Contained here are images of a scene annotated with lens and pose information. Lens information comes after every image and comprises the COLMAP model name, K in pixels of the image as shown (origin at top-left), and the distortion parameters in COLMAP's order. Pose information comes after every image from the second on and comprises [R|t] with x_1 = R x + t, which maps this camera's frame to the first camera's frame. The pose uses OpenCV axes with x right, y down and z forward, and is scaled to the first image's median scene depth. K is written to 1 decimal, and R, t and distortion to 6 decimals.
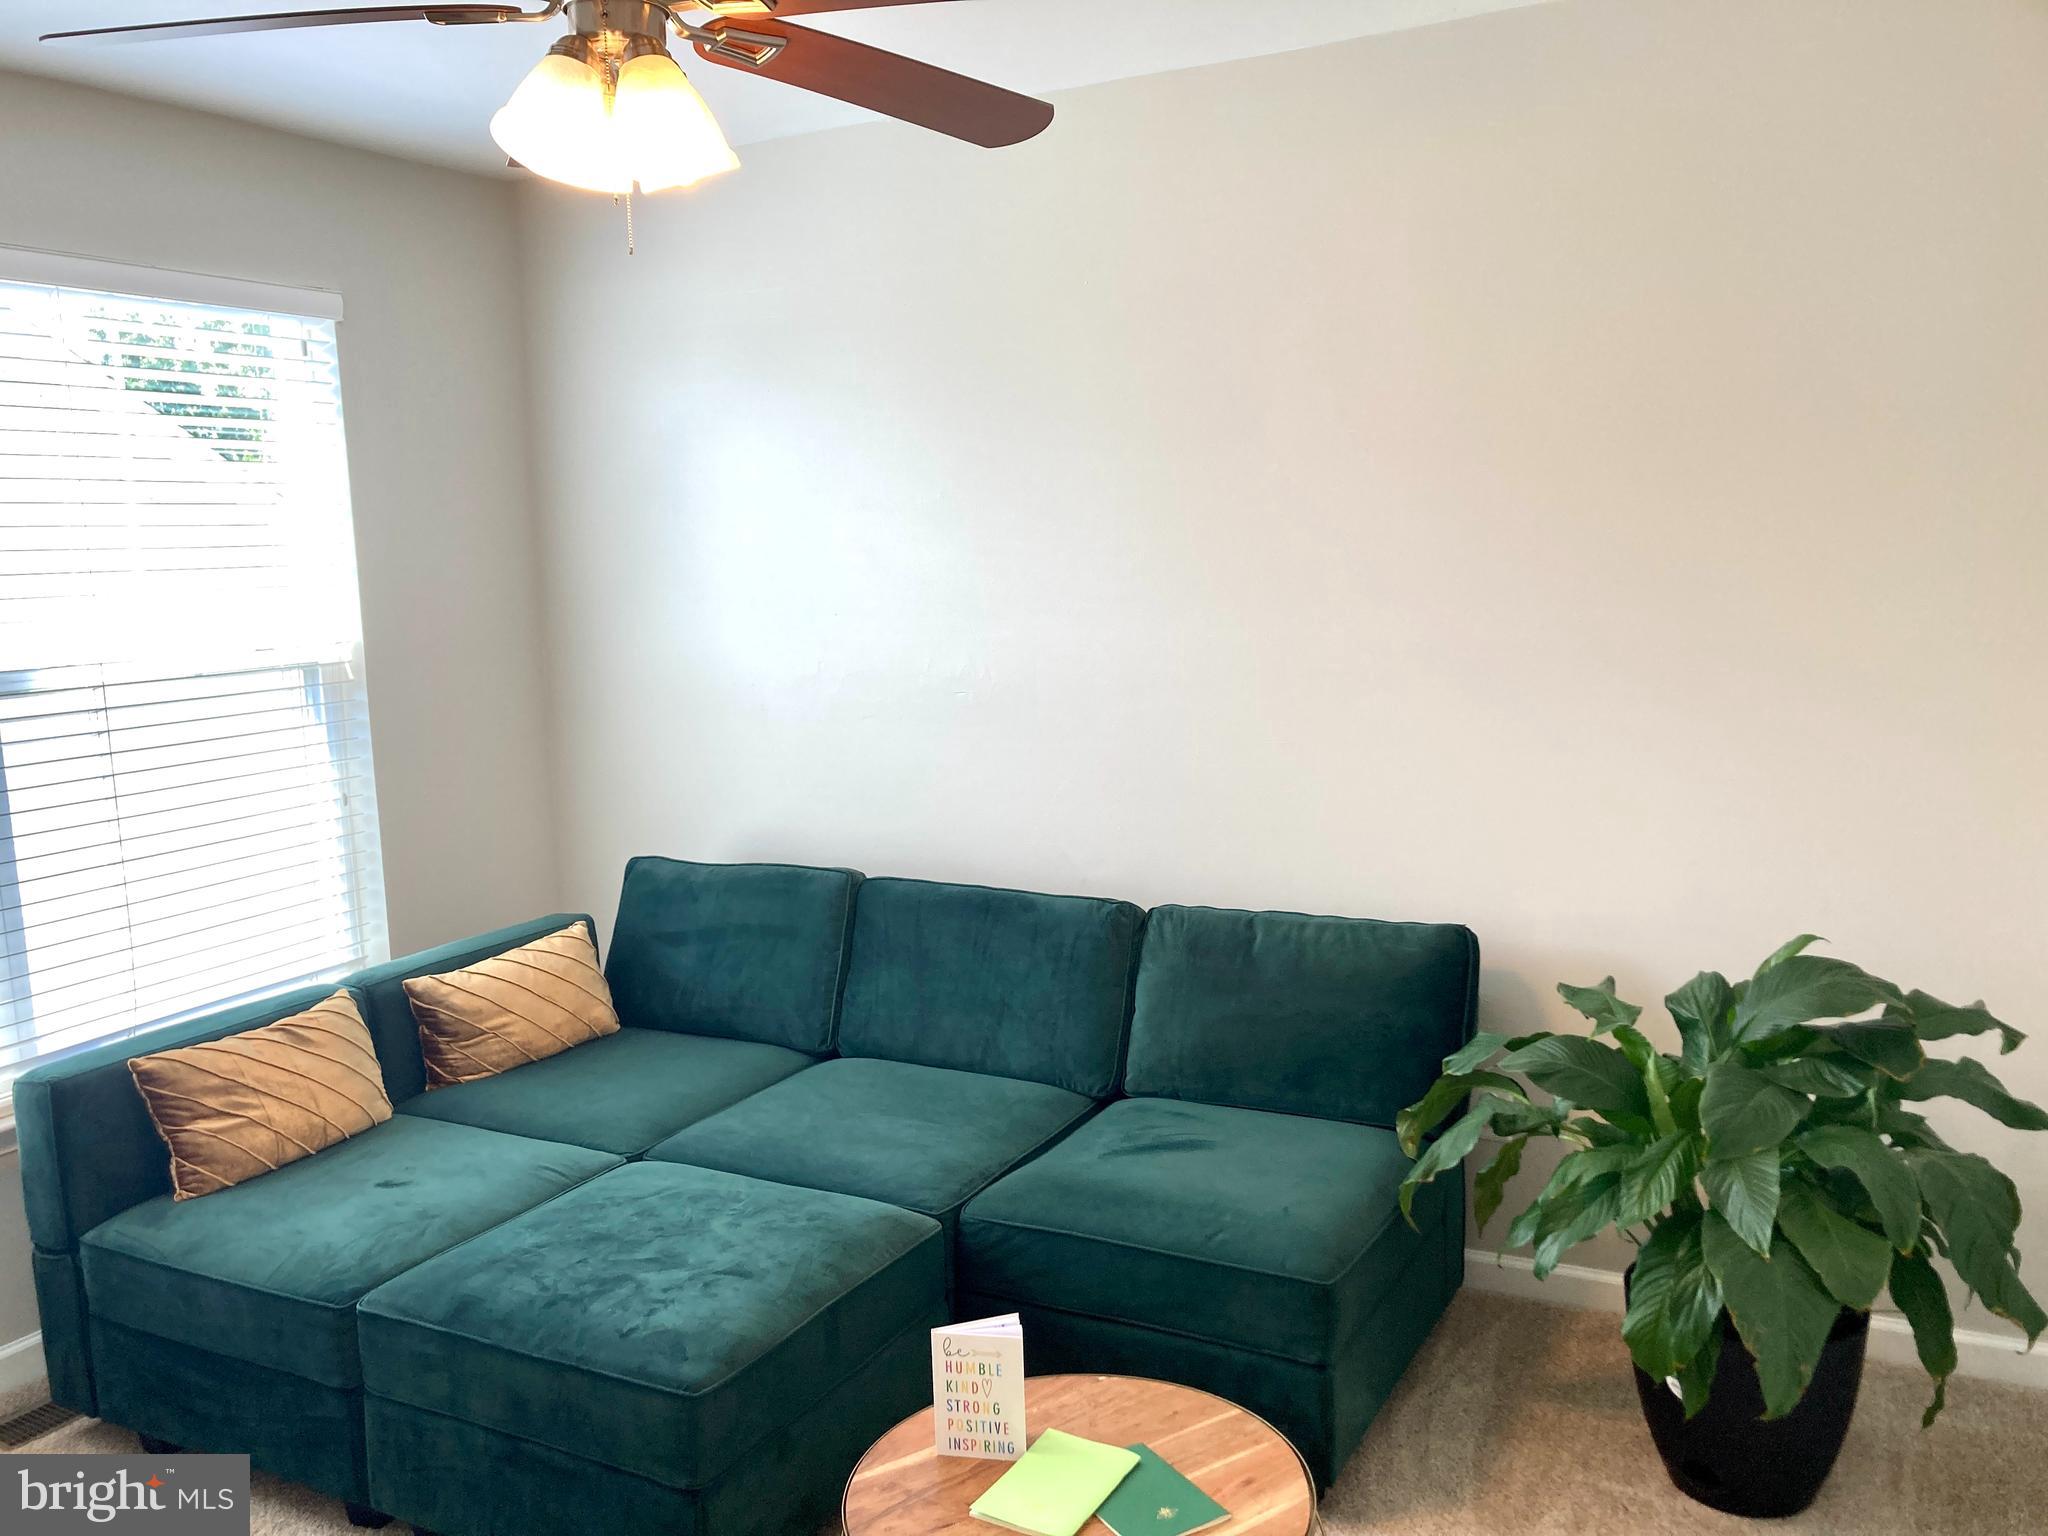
lens RADIAL K [[1682.0, 0, 1023.3], [0, 1682.0, 788.8], [0, 0, 1]] dist [0.050306, -0.061671]
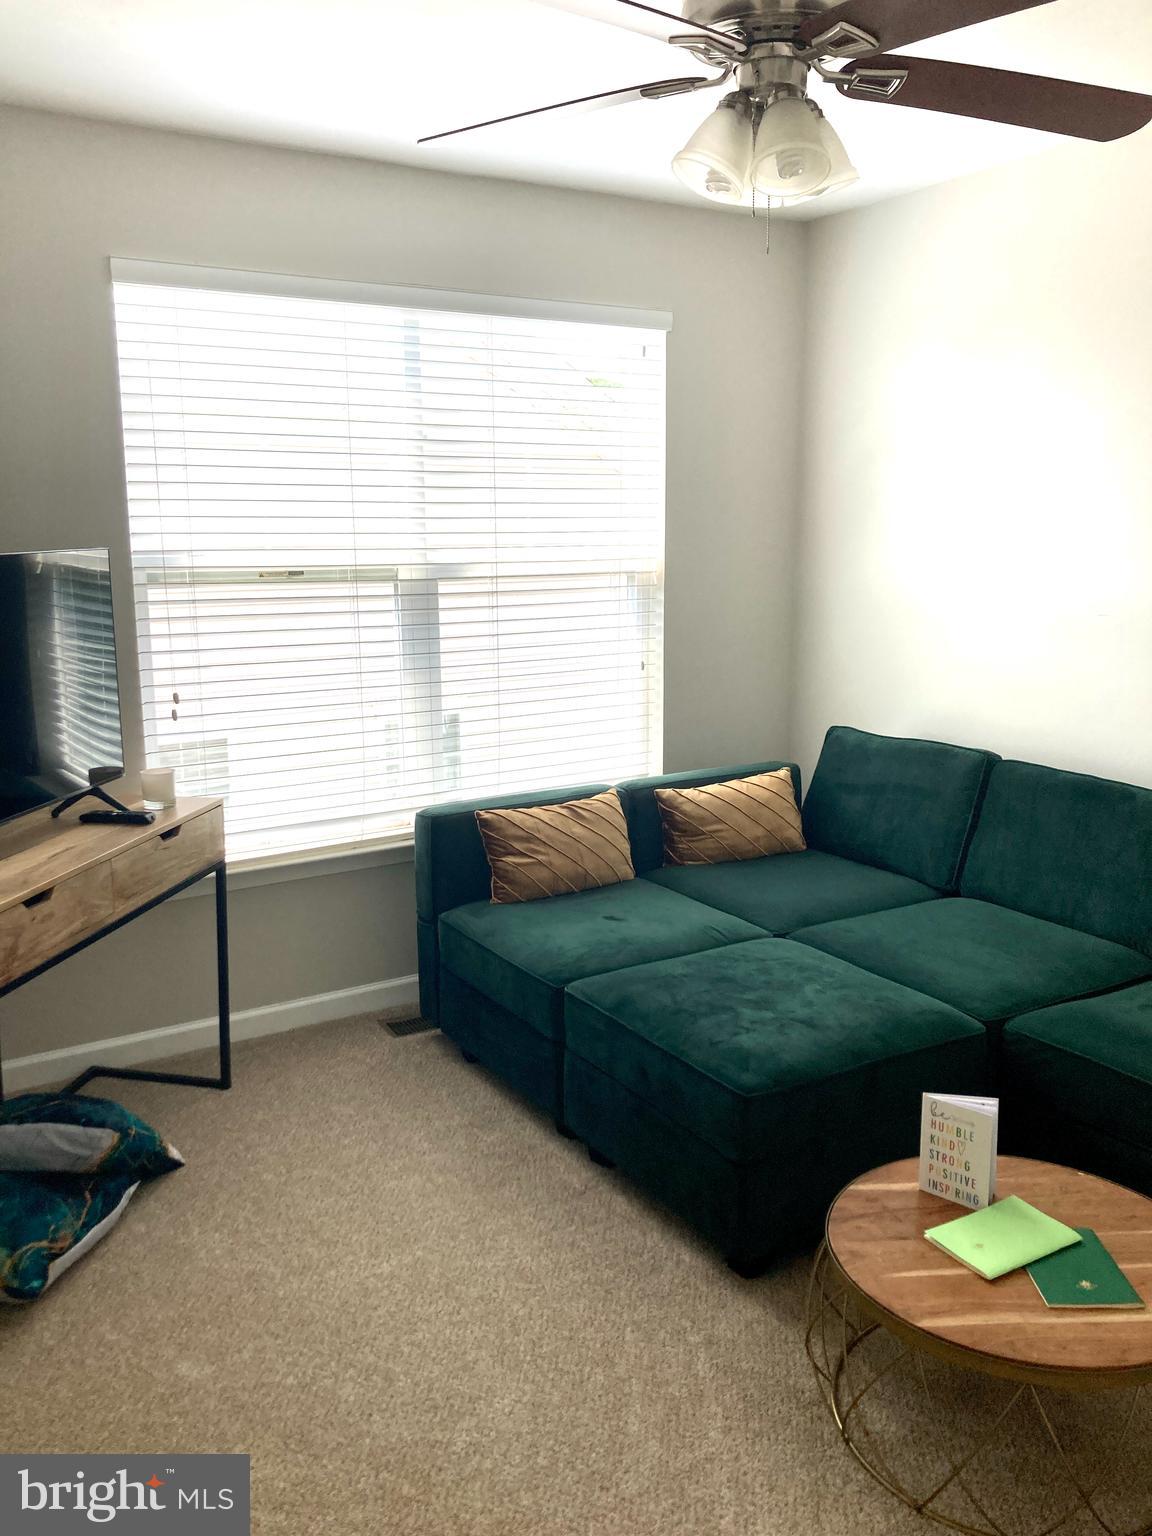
lens RADIAL K [[1261.5, 0, 580.6], [0, 1261.5, 753.6], [0, 0, 1]] dist [0.050306, -0.061671]
pose [[0.862700, 0.114070, -0.492683, 0.129335], [-0.093476, 0.993410, 0.066323, 0.019458], [0.497001, -0.011163, 0.867678, 0.030113]]
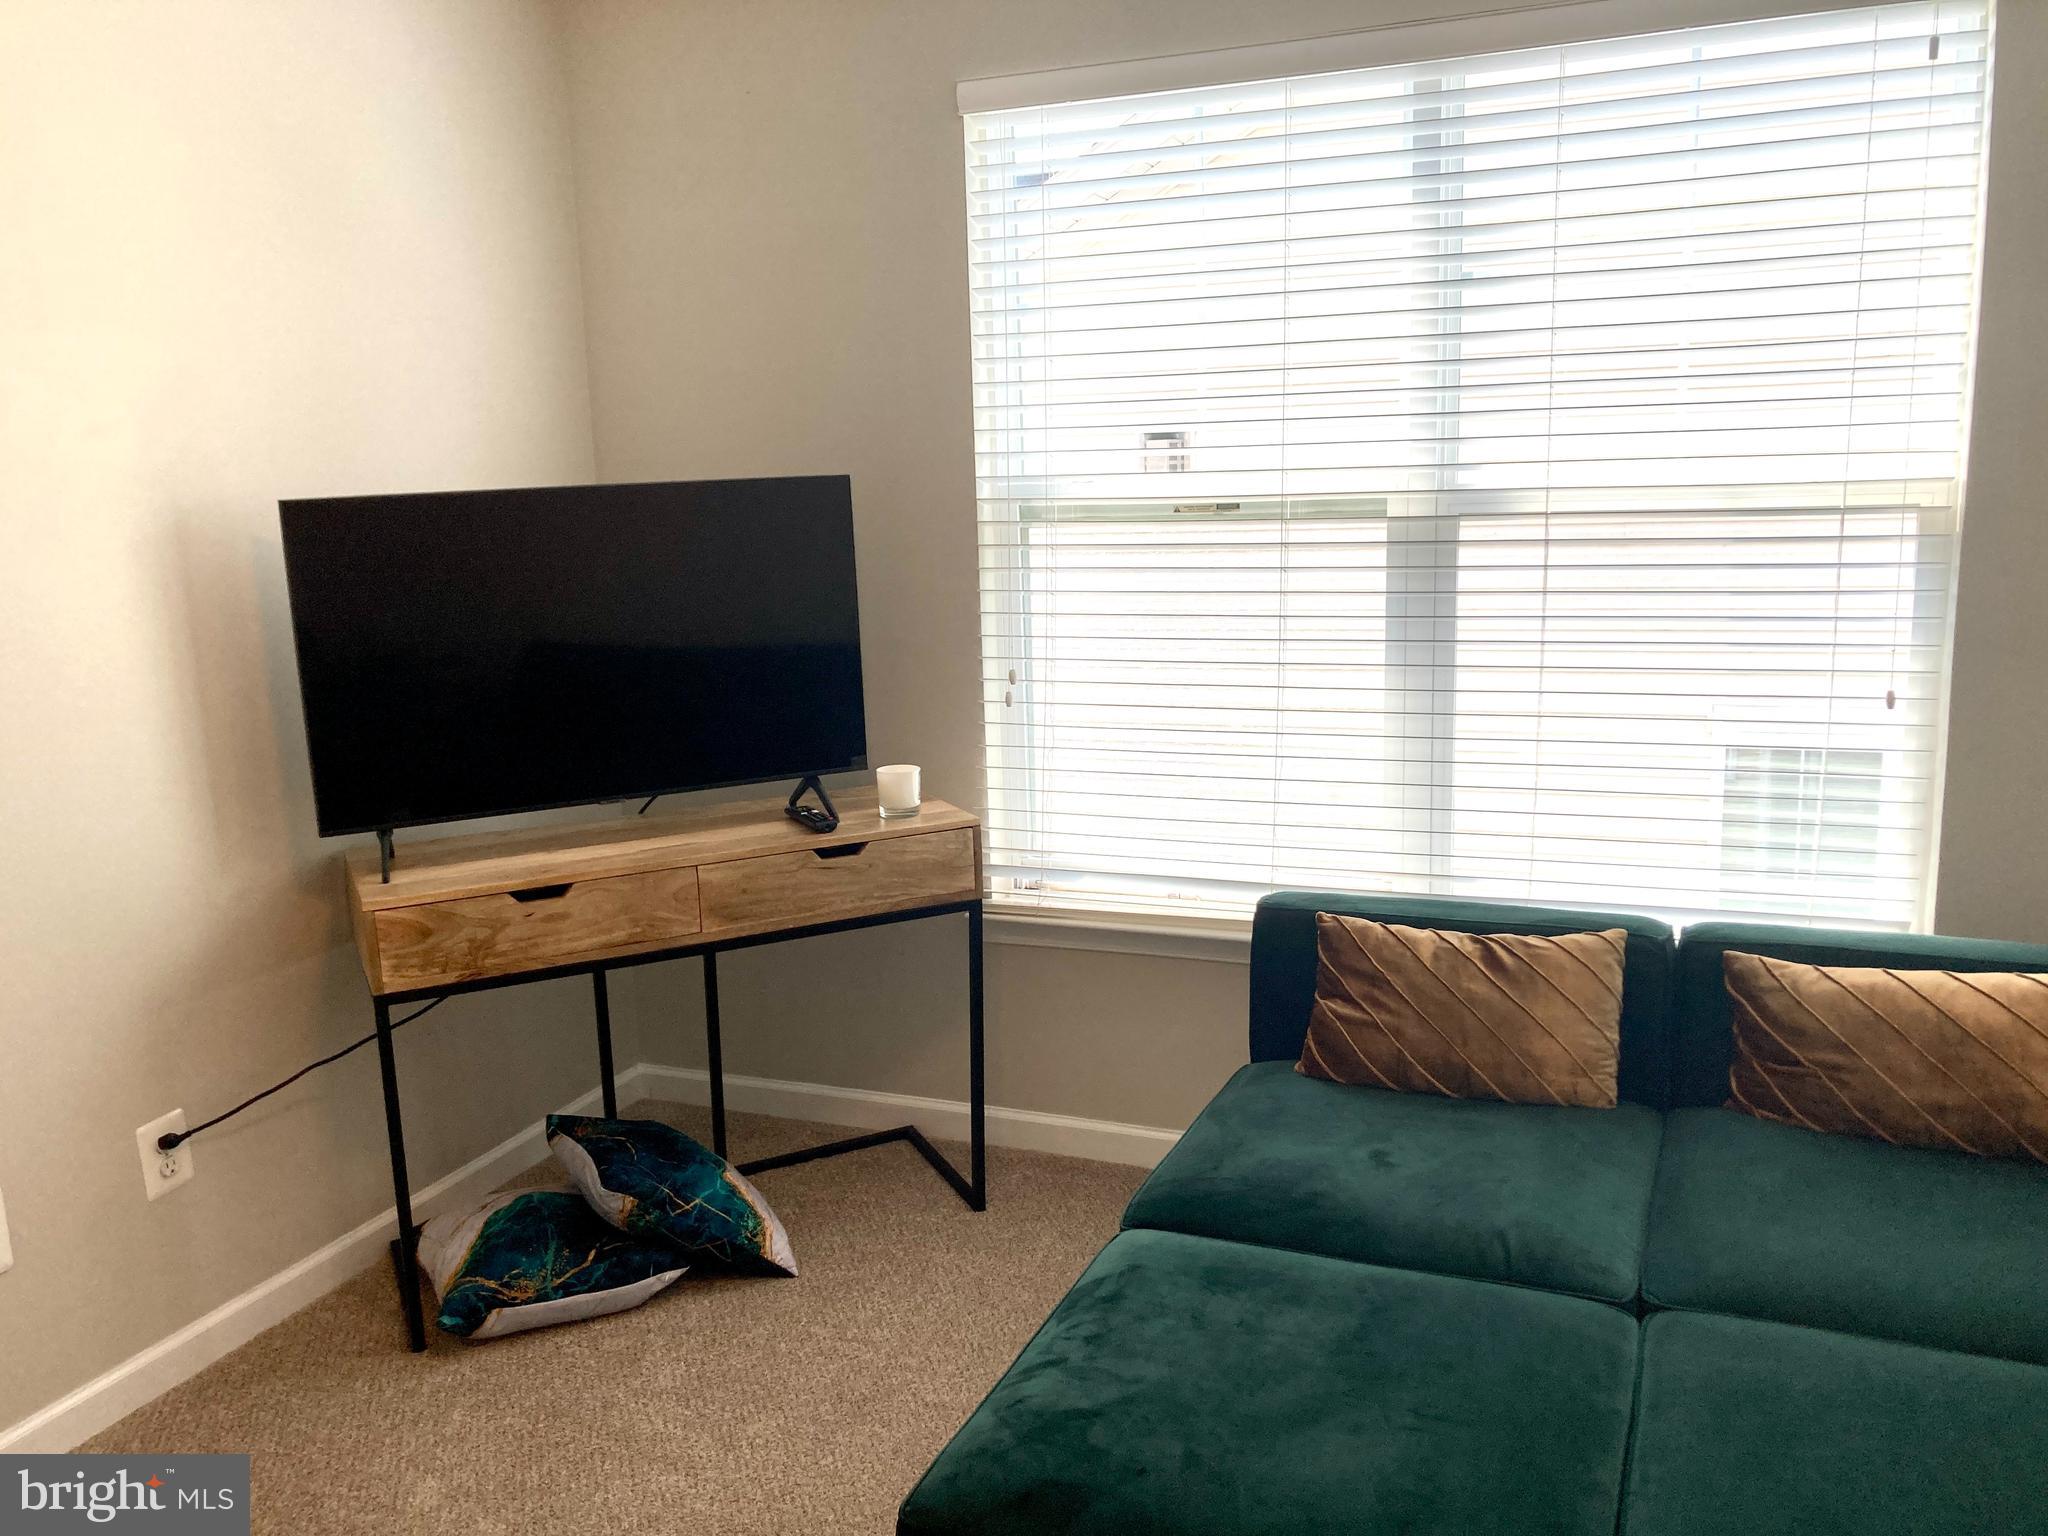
lens RADIAL K [[1682.0, 0, 1011.6], [0, 1682.0, 748.0], [0, 0, 1]] dist [0.050306, -0.061671]
pose [[0.078186, 0.200888, -0.976489, 0.350943], [-0.113190, 0.974943, 0.191507, -0.087404], [0.990492, 0.095556, 0.098966, 0.725828]]
